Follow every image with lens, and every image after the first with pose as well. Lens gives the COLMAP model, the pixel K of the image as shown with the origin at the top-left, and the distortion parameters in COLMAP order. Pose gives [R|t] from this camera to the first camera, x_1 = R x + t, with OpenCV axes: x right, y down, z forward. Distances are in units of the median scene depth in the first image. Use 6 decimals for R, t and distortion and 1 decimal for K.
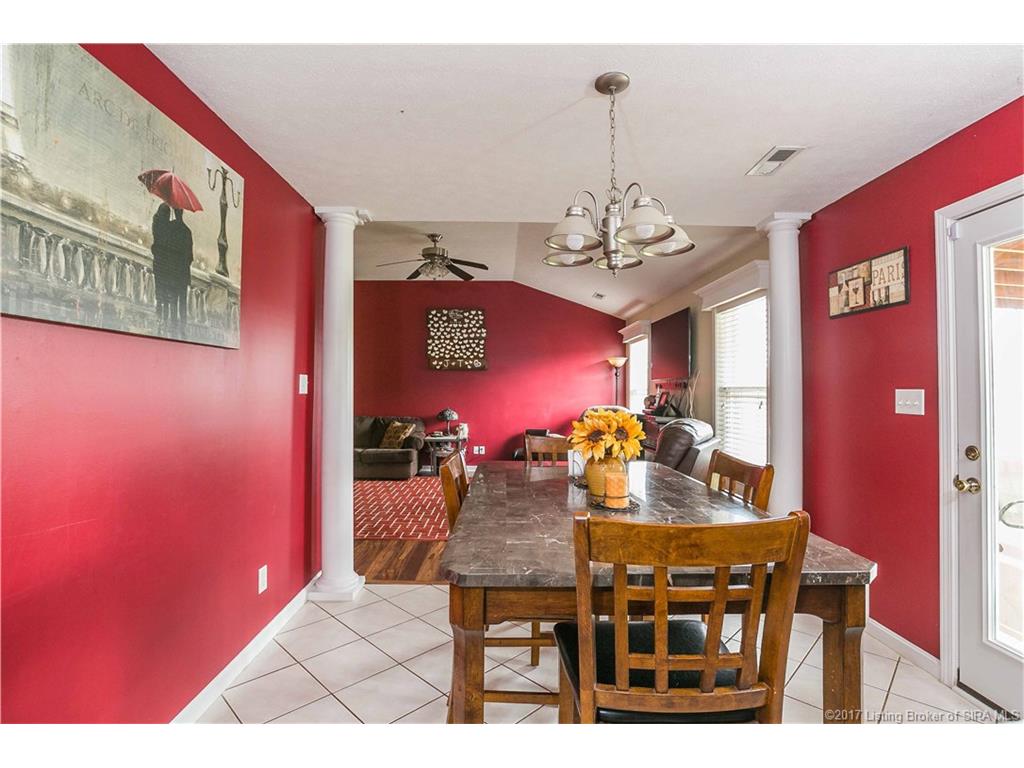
lens RADIAL K [[482.1, 0, 501.8], [0, 482.1, 381.7], [0, 0, 1]] dist [0.003285, 0.000446]
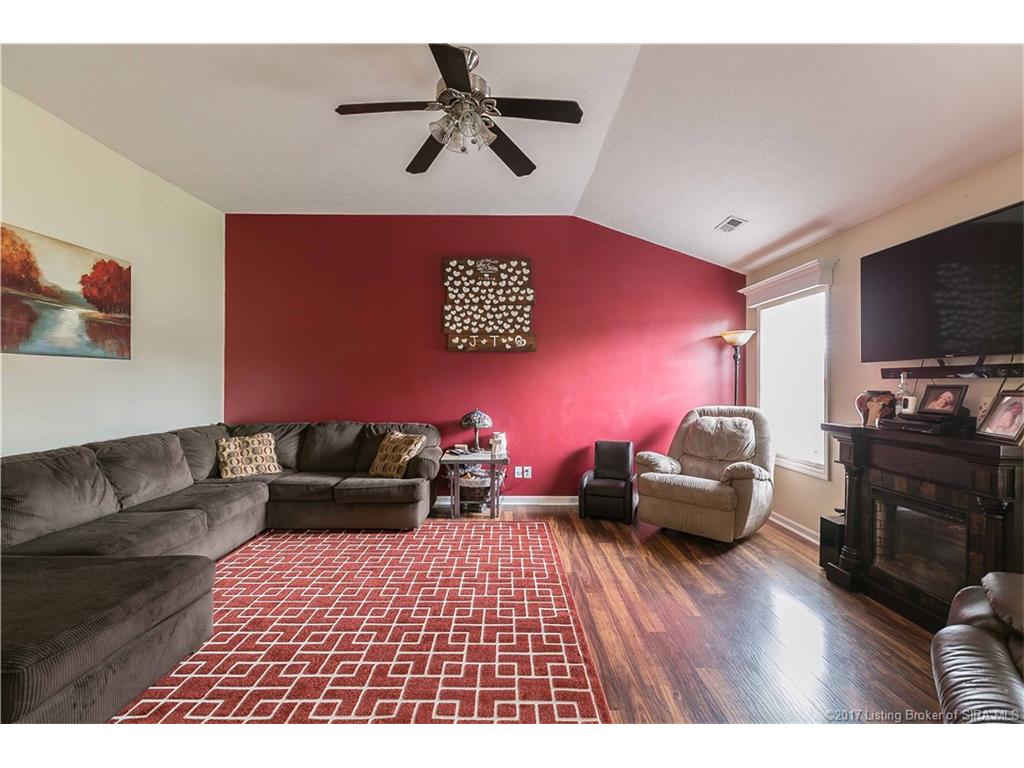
lens RADIAL K [[457.0, 0, 521.7], [0, 457.0, 382.0], [0, 0, 1]] dist [-0.003986, 0.000969]
pose [[0.999856, -0.002882, 0.016726, -0.059356], [0.002576, 0.999829, 0.018297, 0.006537], [-0.016776, -0.018251, 0.999693, 0.374887]]
